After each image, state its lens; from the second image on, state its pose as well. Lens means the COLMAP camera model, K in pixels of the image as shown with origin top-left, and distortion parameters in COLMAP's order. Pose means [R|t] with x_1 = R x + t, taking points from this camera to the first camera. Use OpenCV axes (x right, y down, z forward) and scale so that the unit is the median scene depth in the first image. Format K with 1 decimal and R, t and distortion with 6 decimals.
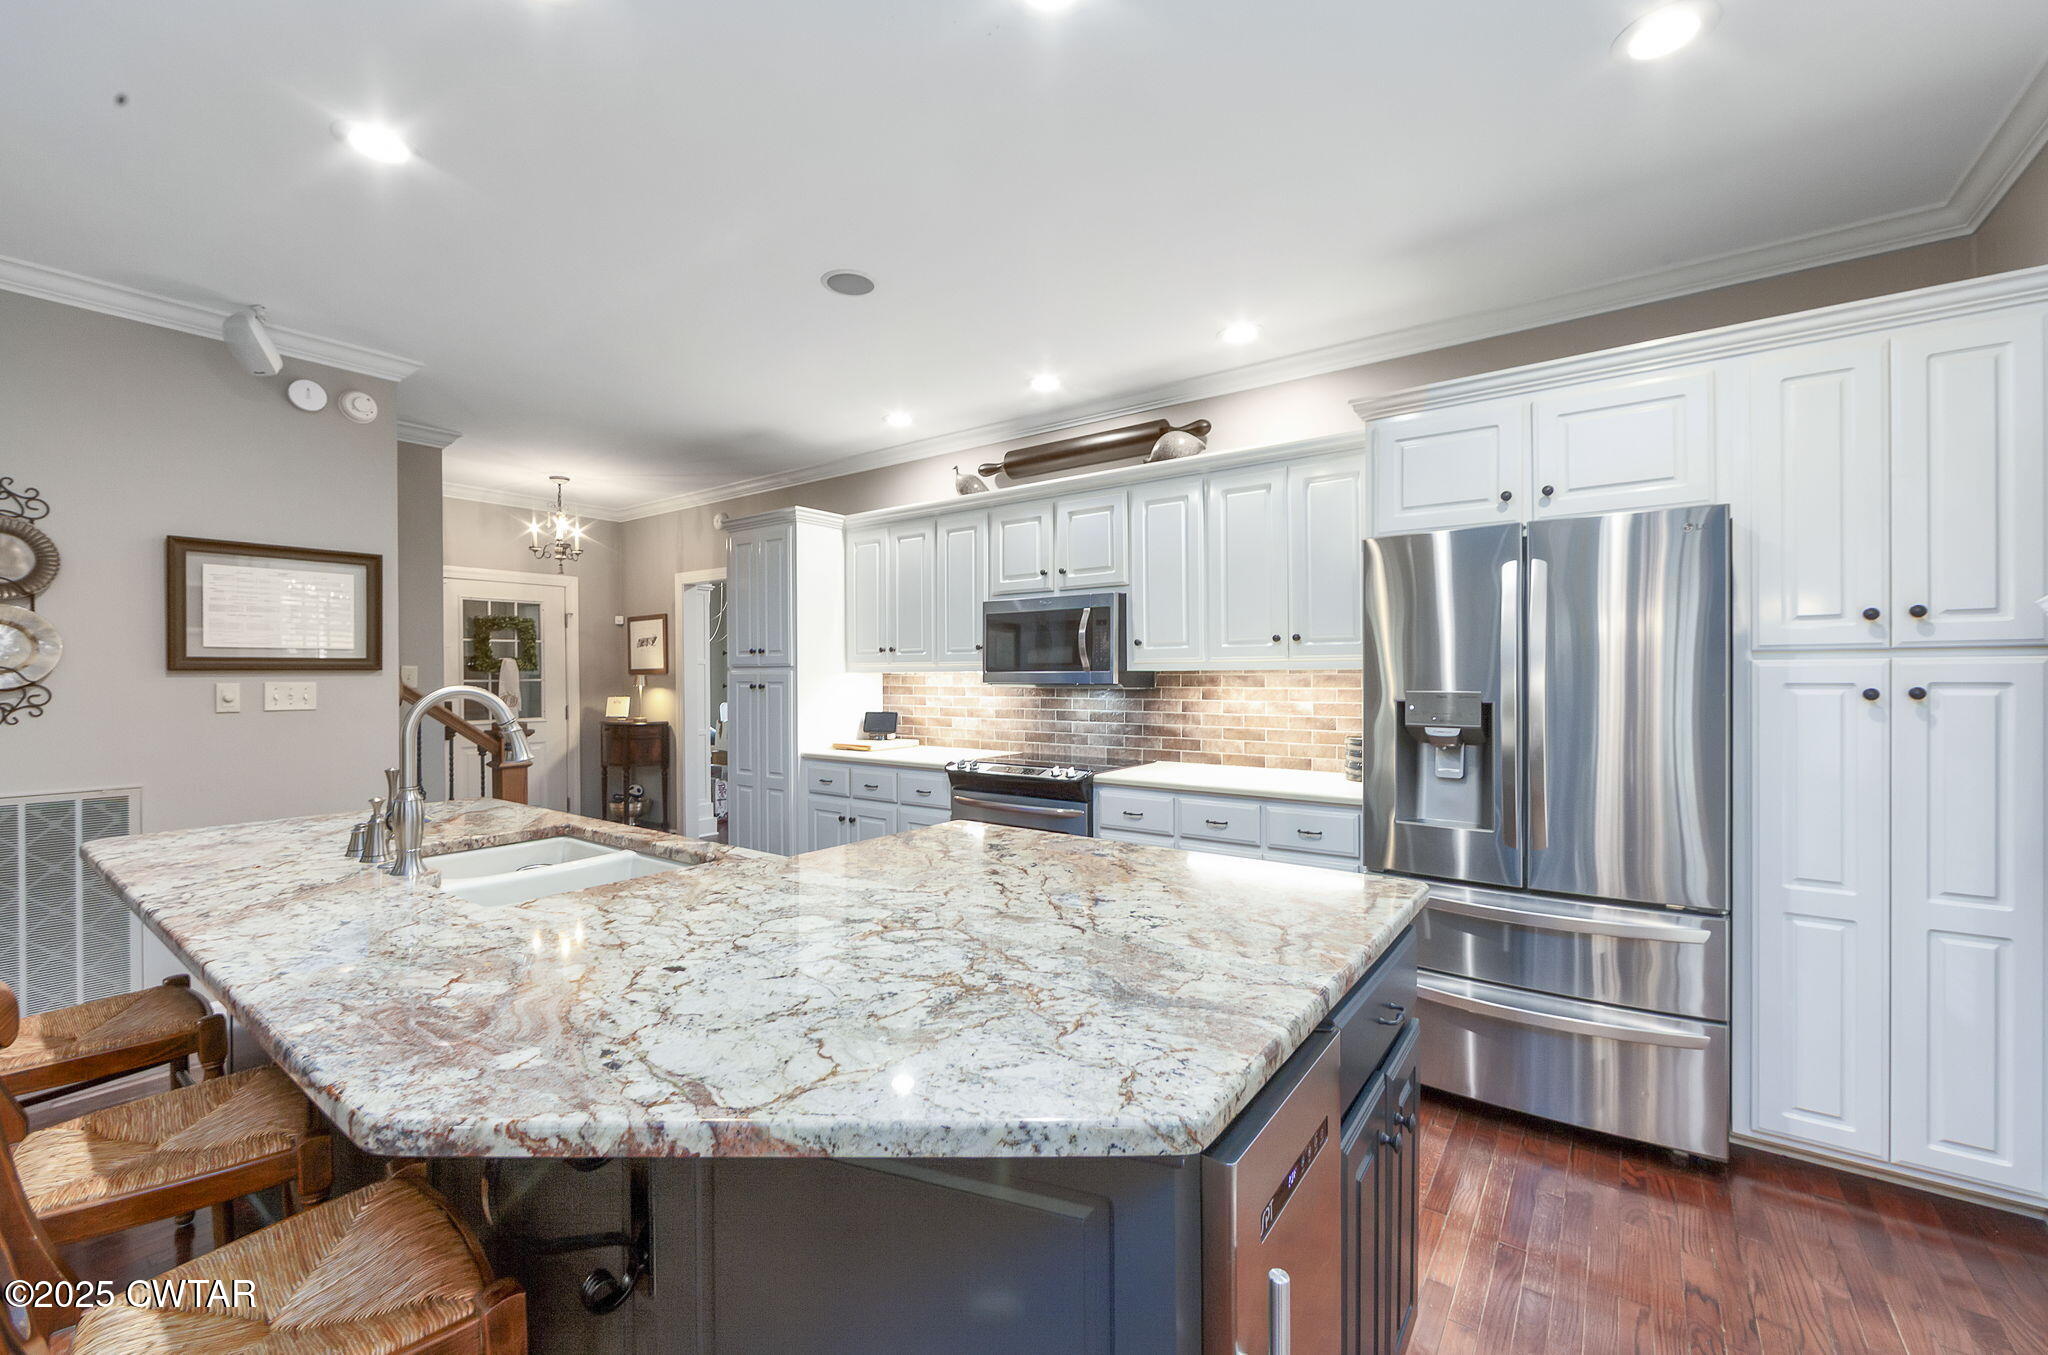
lens RADIAL K [[828.5, 0, 1033.0], [0, 828.5, 678.5], [0, 0, 1]] dist [-0.009551, 0.000255]
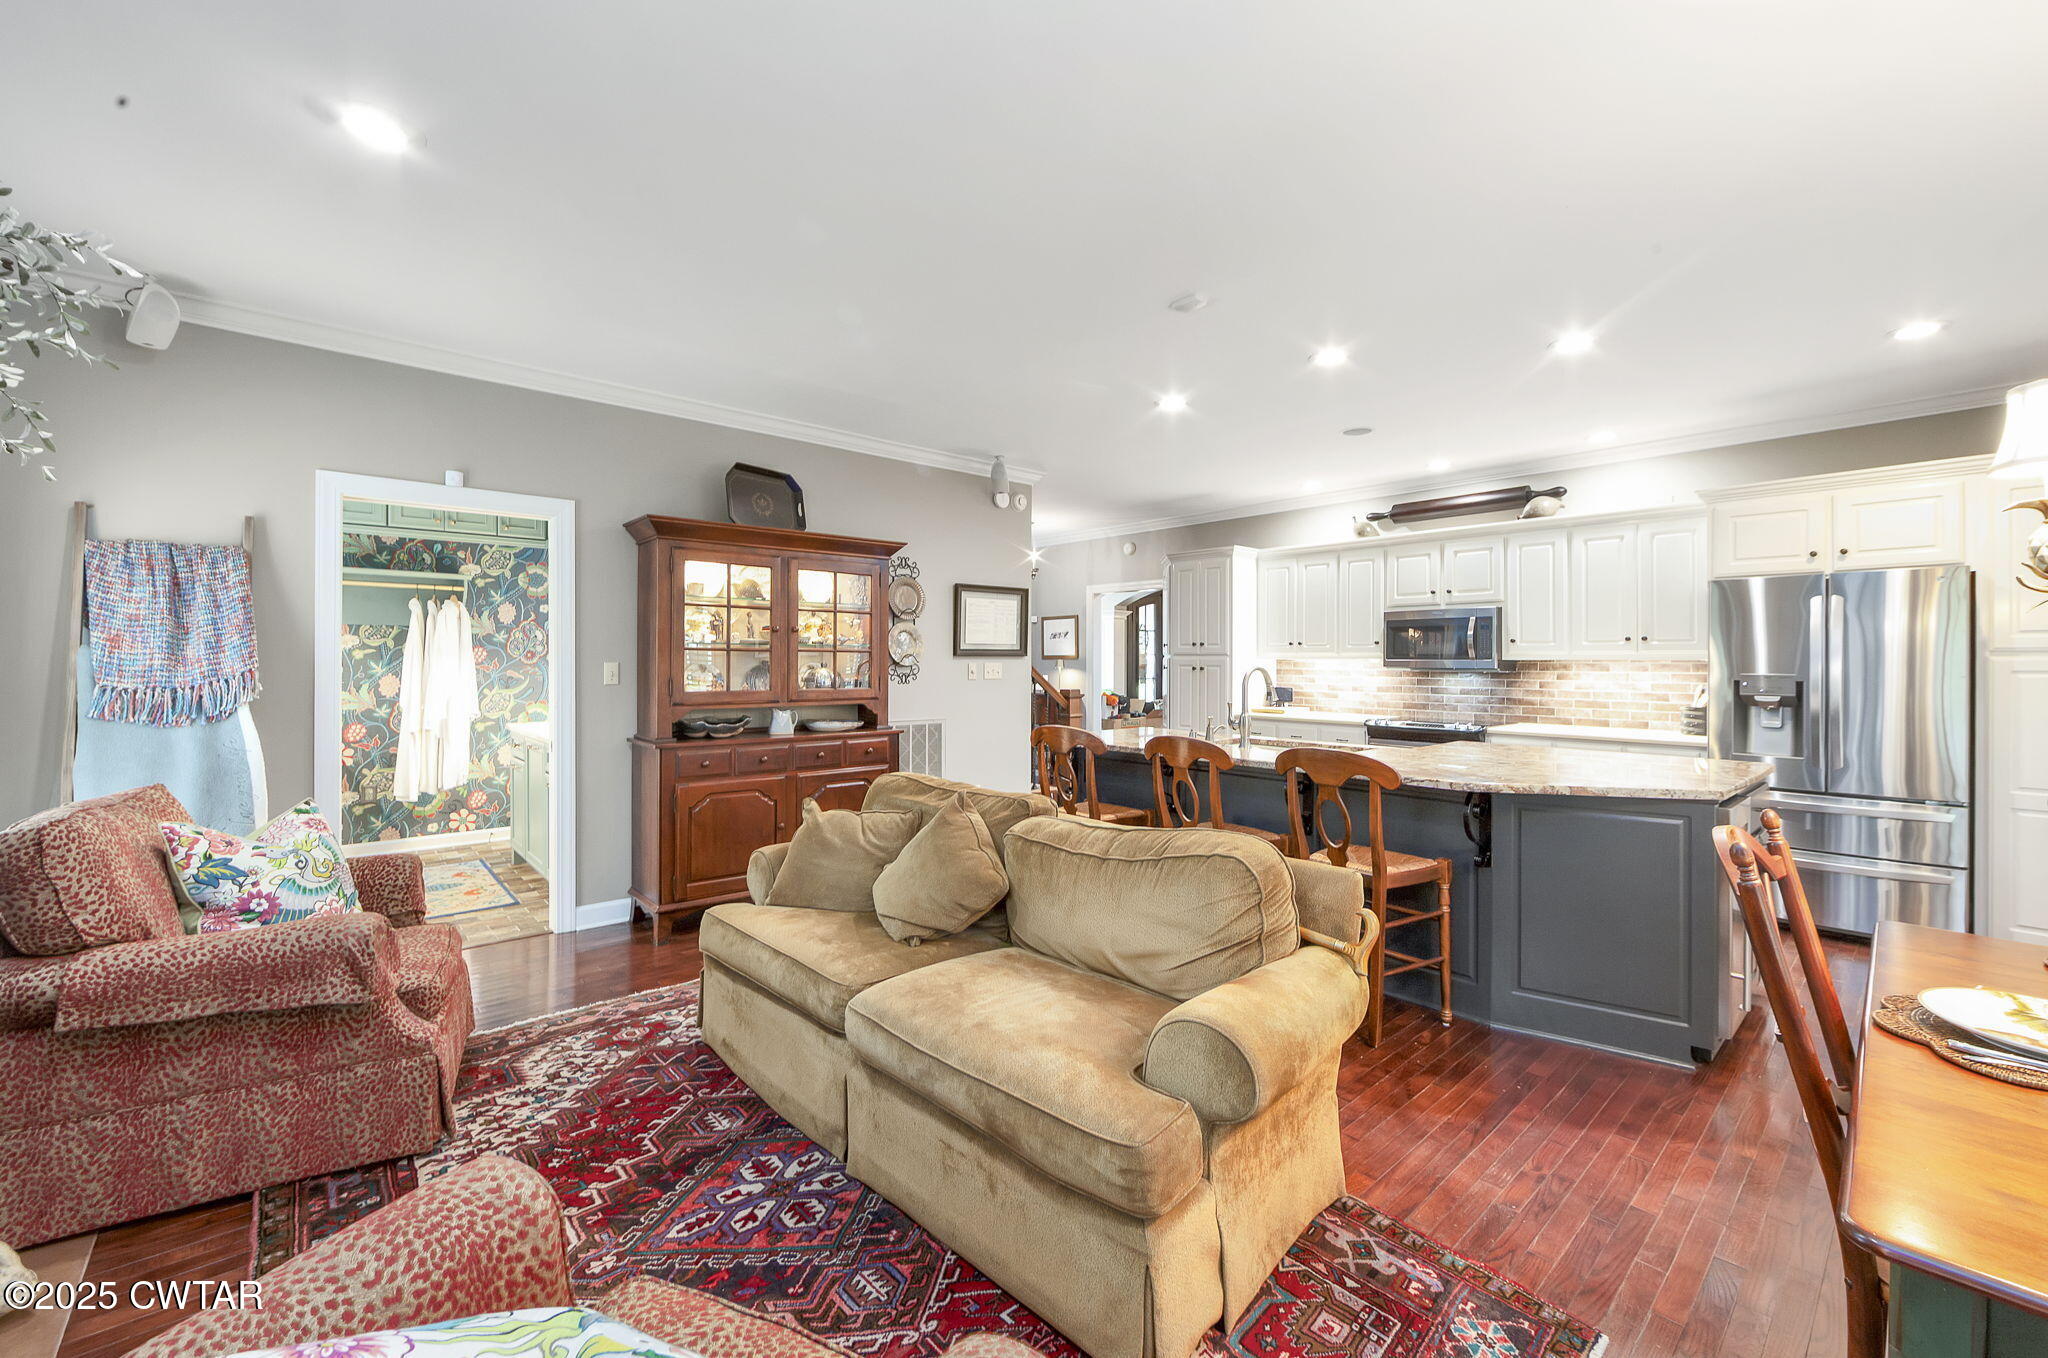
lens RADIAL K [[830.0, 0, 1021.6], [0, 830.0, 660.0], [0, 0, 1]] dist [-0.004656, -0.000473]
pose [[0.974618, 0.007389, -0.223752, -0.378104], [-0.008507, 0.999956, -0.004033, 0.004408], [0.223712, 0.005834, 0.974638, -0.606972]]
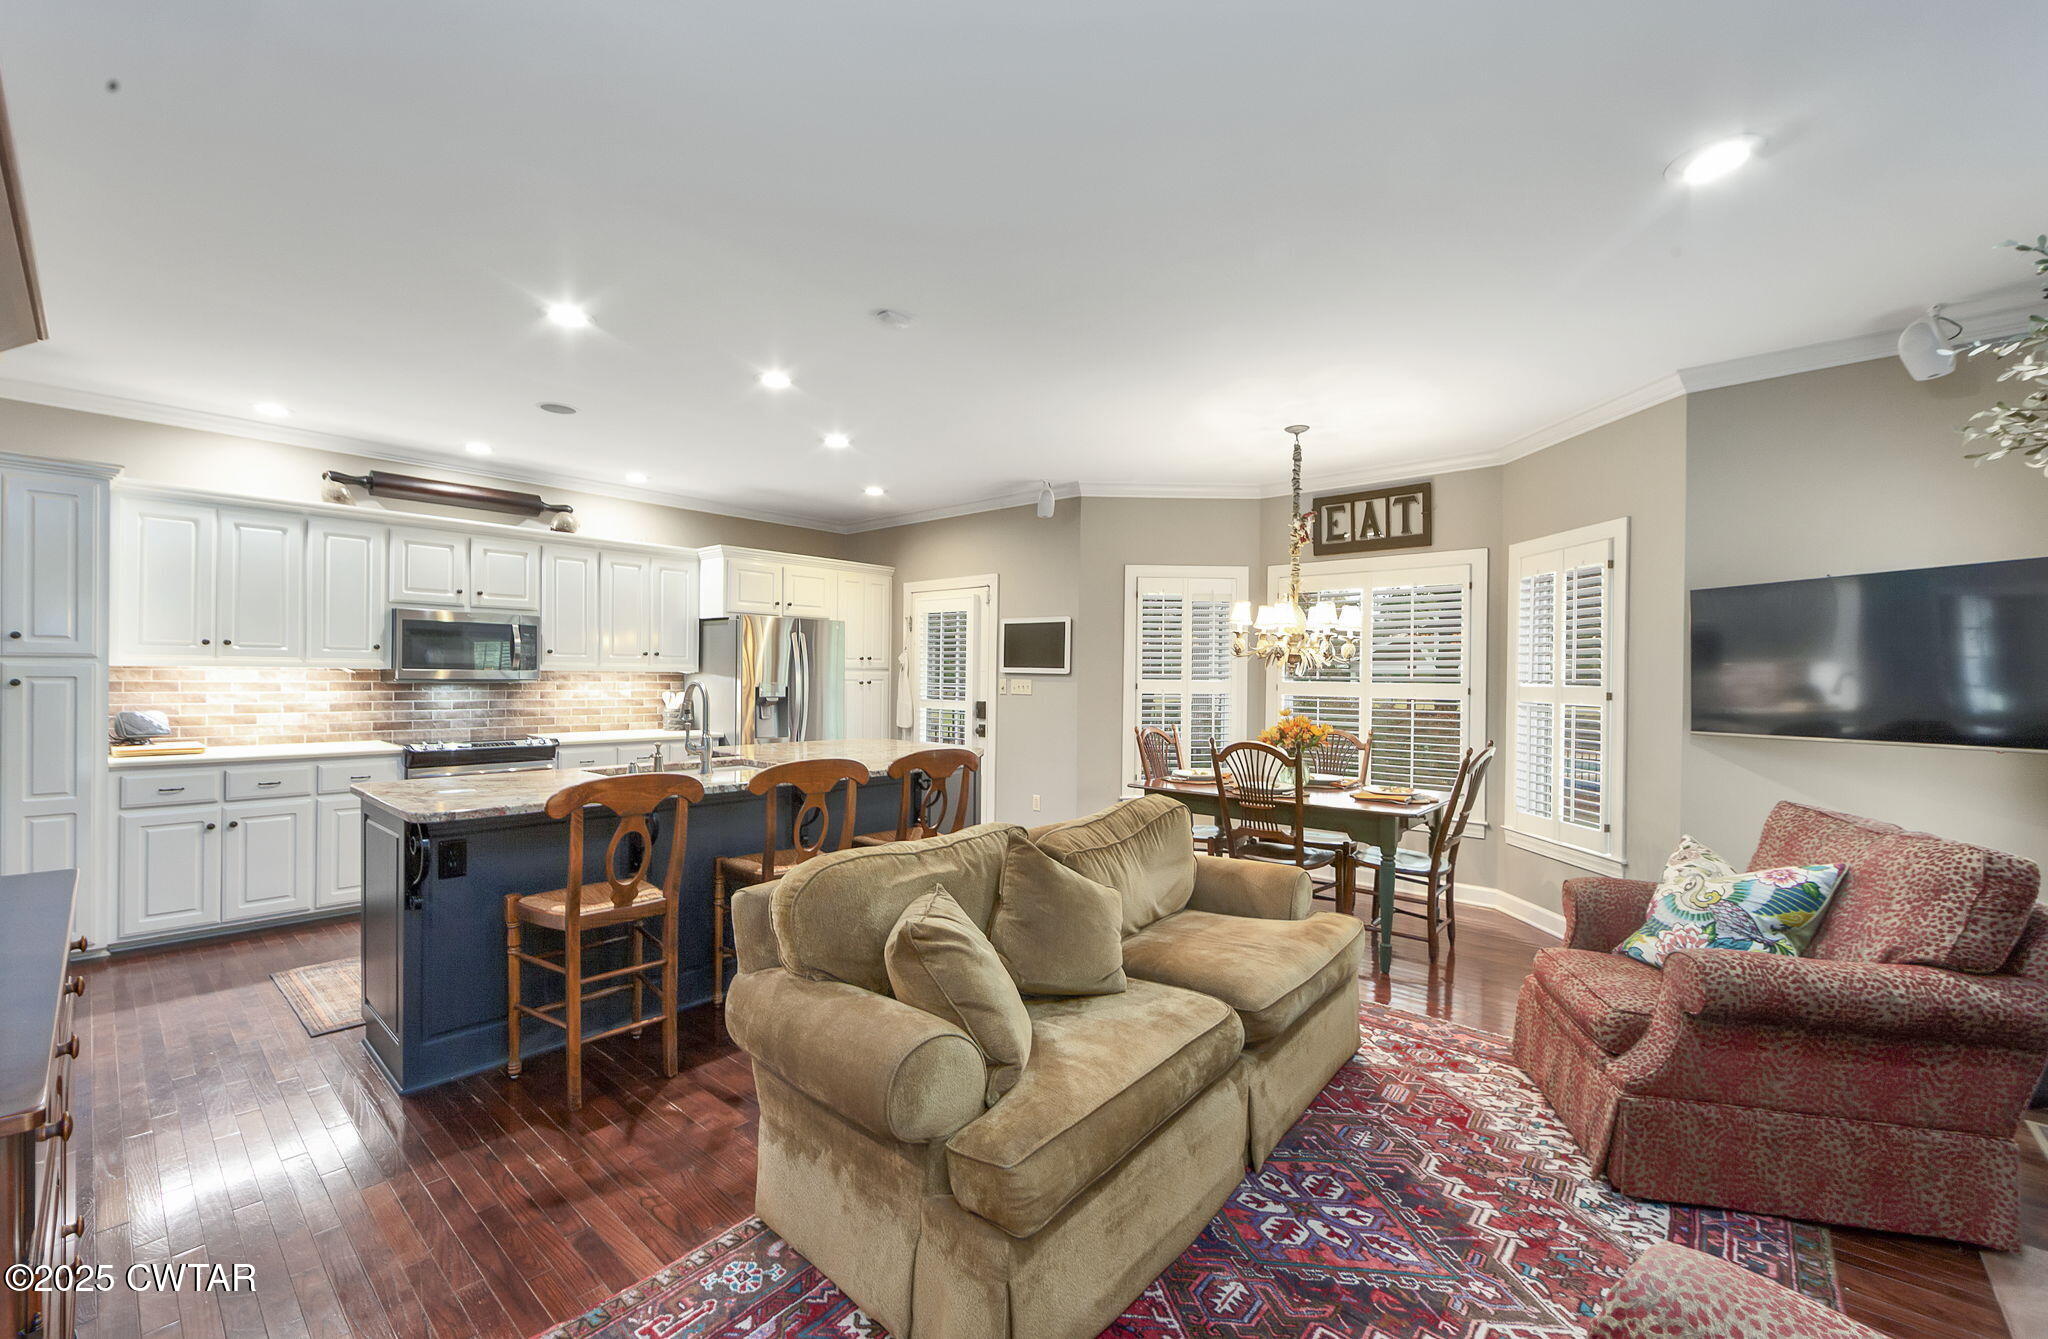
lens RADIAL K [[828.5, 0, 1030.1], [0, 828.5, 684.9], [0, 0, 1]] dist [-0.009551, 0.000255]
pose [[0.096049, -0.005254, 0.995363, -1.193214], [-0.005896, 0.999966, 0.005848, 0.002419], [-0.995359, -0.006431, 0.096014, 0.007337]]
